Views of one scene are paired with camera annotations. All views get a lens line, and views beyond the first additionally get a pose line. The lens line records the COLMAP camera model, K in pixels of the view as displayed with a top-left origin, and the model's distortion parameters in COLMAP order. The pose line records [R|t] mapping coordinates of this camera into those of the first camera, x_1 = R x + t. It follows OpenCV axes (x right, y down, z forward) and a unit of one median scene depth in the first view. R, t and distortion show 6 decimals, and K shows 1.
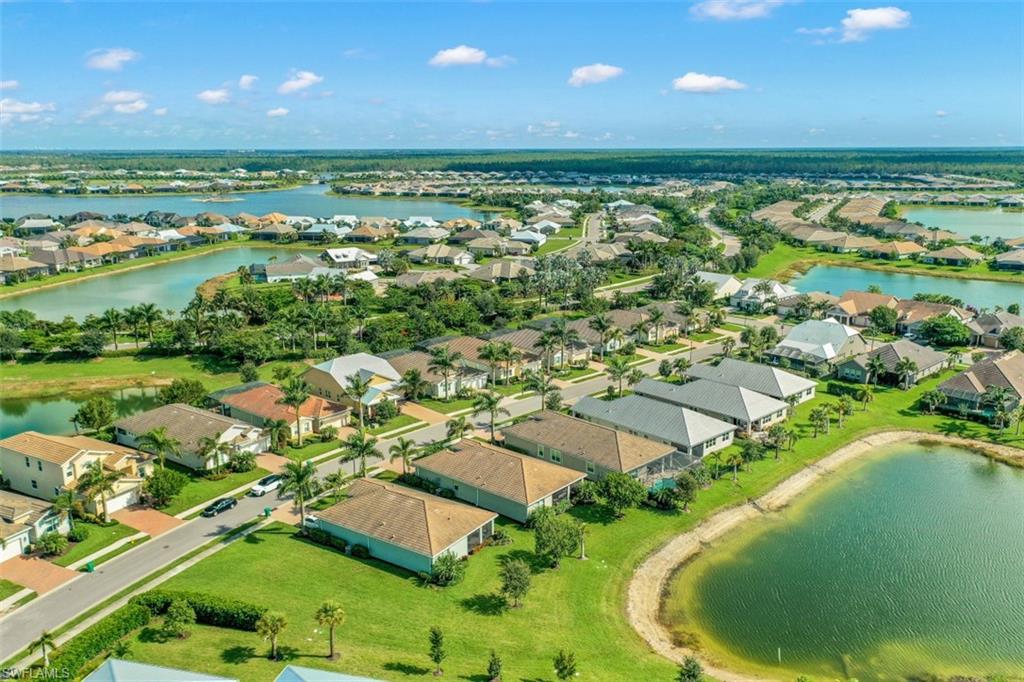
lens RADIAL K [[727.1, 0, 512.0], [0, 727.1, 341.0], [0, 0, 1]] dist [0.002553, 0.001186]
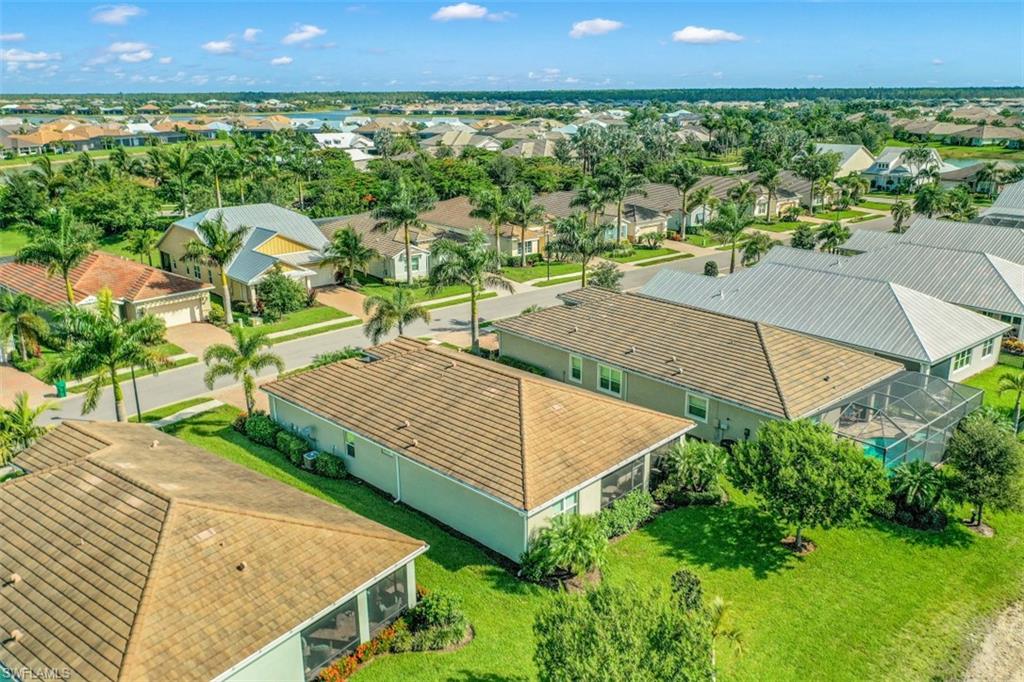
lens RADIAL K [[727.1, 0, 512.0], [0, 727.1, 341.0], [0, 0, 1]] dist [0.002553, 0.001186]
pose [[0.997997, 0.012920, -0.061936, 0.025429], [-0.008416, 0.997337, 0.072441, 0.092436], [0.062707, -0.071775, 0.995448, 0.502941]]
